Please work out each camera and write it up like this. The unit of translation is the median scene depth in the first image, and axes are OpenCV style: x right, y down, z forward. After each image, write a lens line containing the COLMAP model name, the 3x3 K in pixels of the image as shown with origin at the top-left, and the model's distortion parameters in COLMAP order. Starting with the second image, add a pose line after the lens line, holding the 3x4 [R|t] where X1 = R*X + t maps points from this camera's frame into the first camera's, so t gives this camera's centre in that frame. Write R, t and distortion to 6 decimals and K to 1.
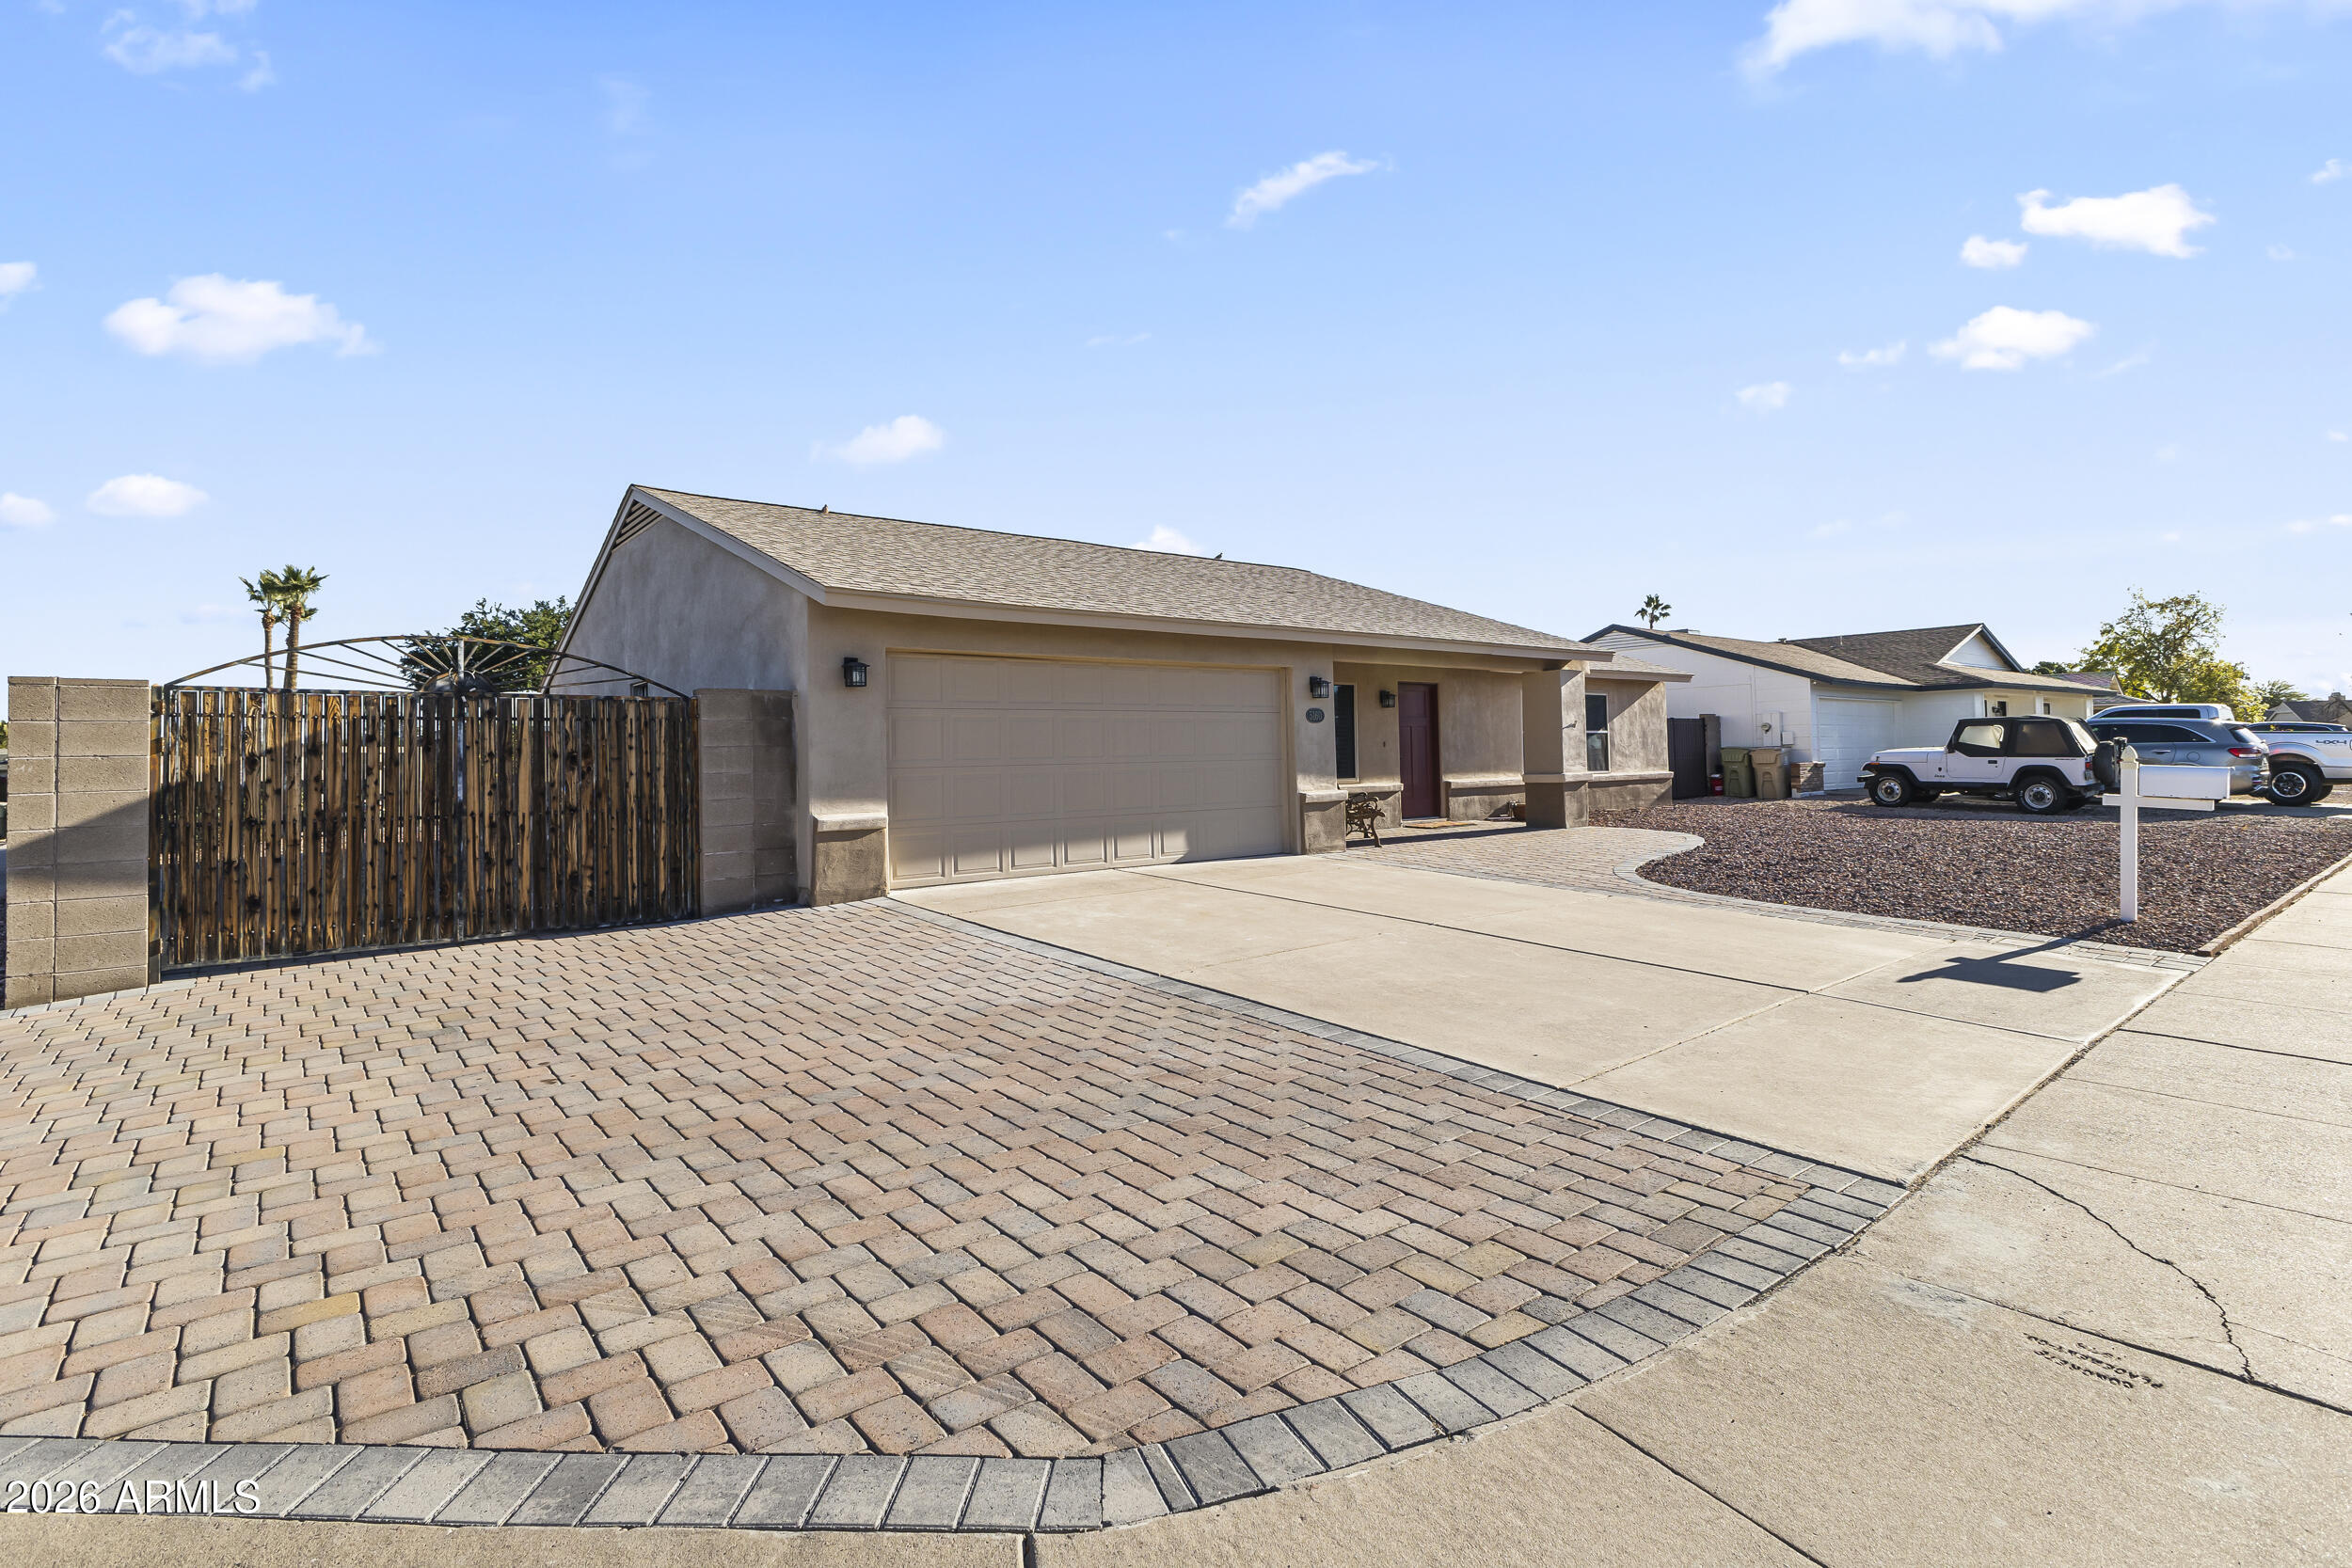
lens RADIAL K [[1110.0, 0, 1168.8], [0, 1110.0, 754.0], [0, 0, 1]] dist [-0.001429, -0.000212]
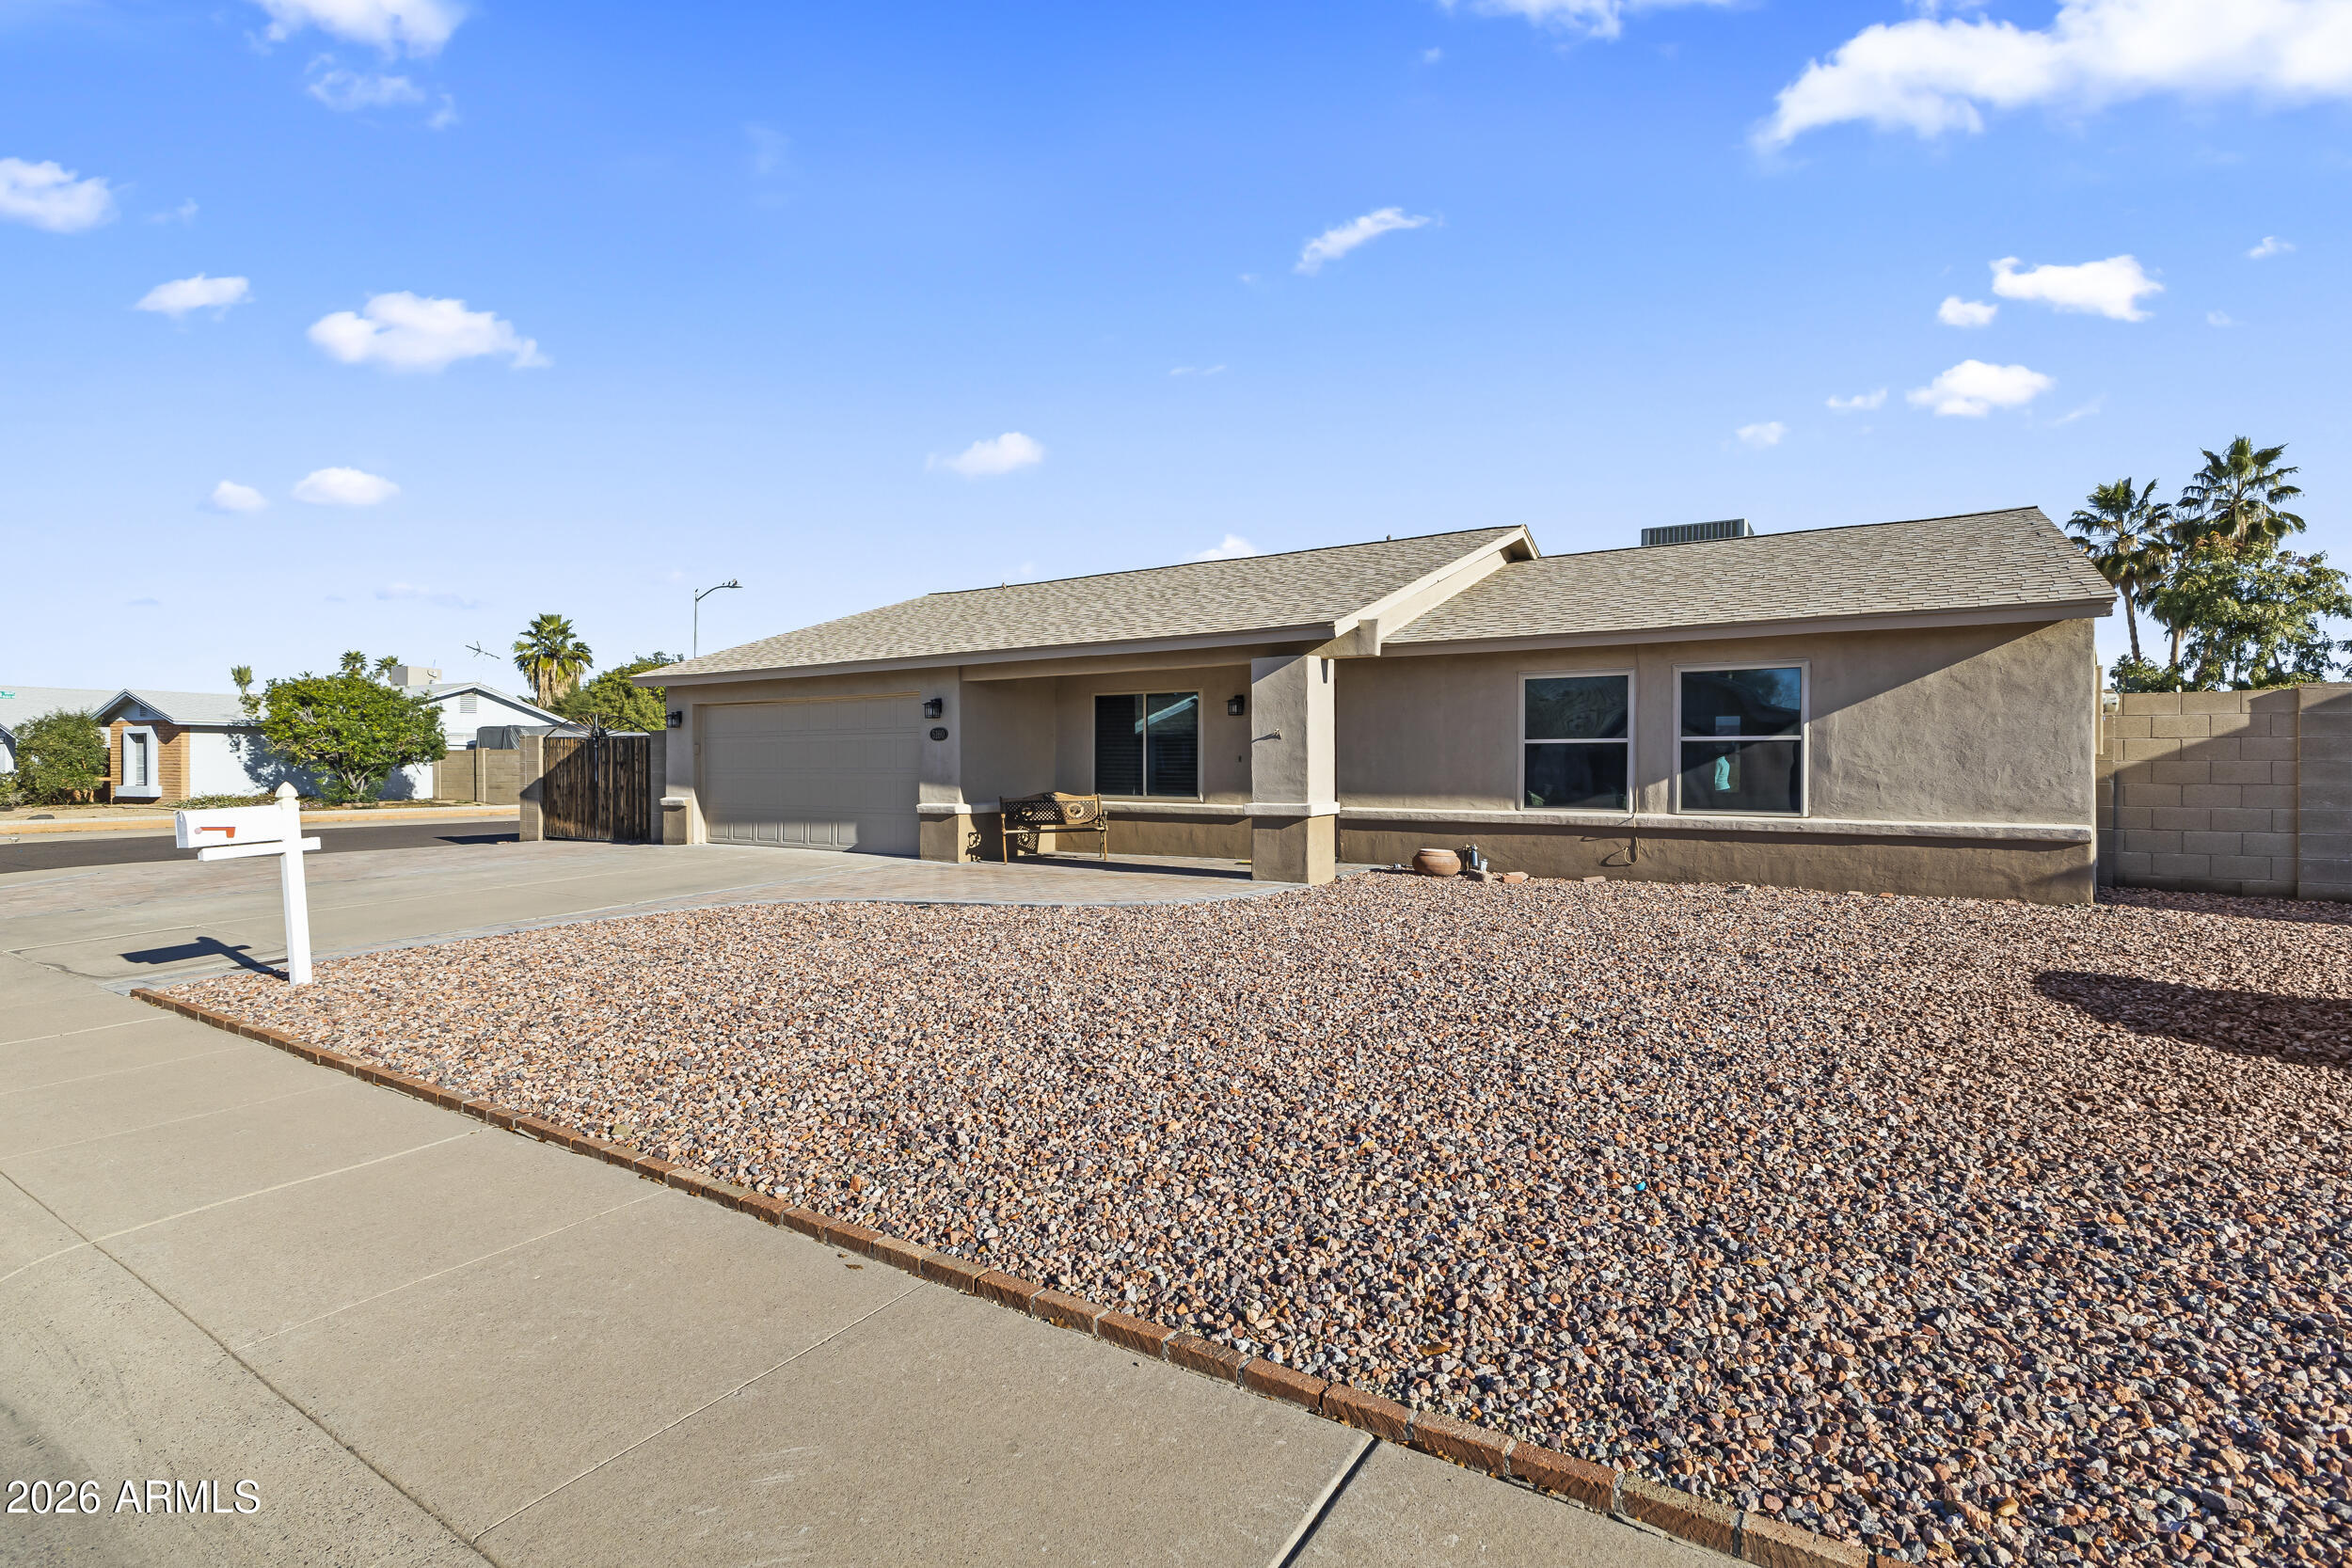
lens RADIAL K [[1110.0, 0, 1168.8], [0, 1110.0, 754.0], [0, 0, 1]] dist [-0.001429, -0.000212]
pose [[0.315615, 0.009633, -0.948839, 1.790569], [-0.002293, 0.999953, 0.009389, -0.037685], [0.948885, -0.000788, 0.315622, 1.254647]]
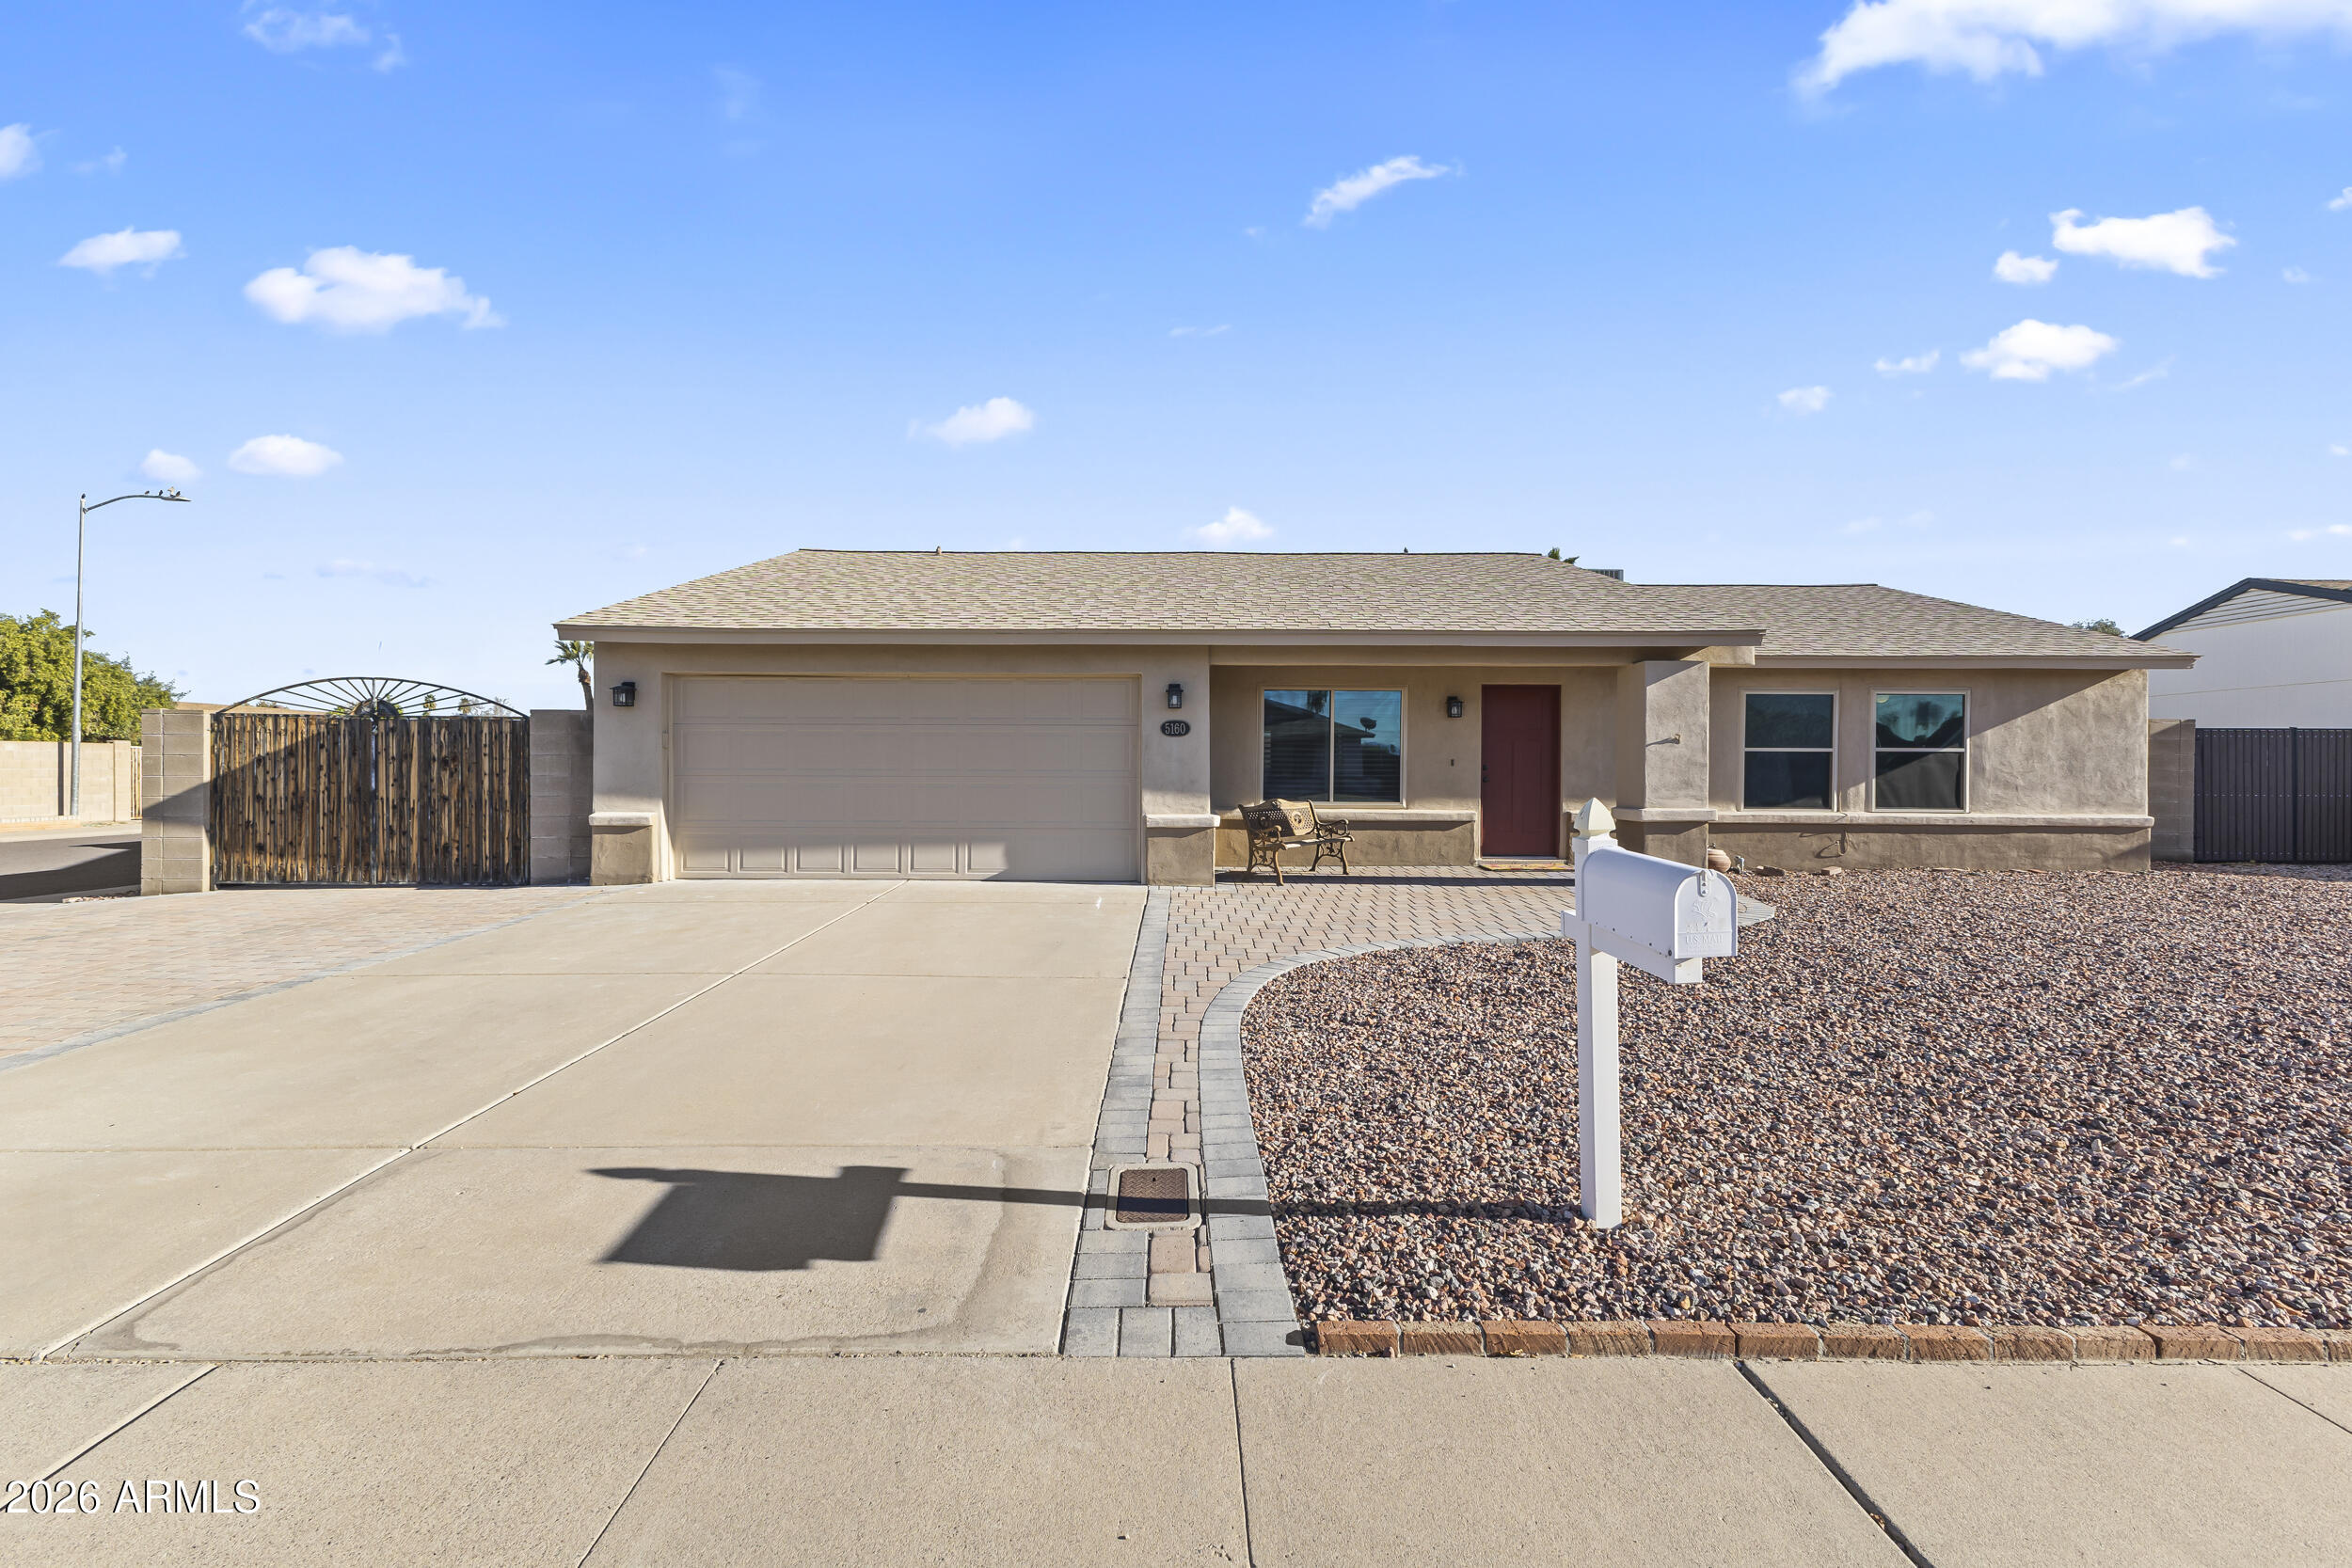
lens RADIAL K [[1015.0, 0, 1176.6], [0, 1015.0, 775.4], [0, 0, 1]] dist [0.008430, -0.000798]
pose [[0.783284, 0.027048, -0.621075, 0.913466], [-0.018117, 0.999622, 0.020685, -0.020642], [0.621400, -0.004950, 0.783478, 0.534100]]
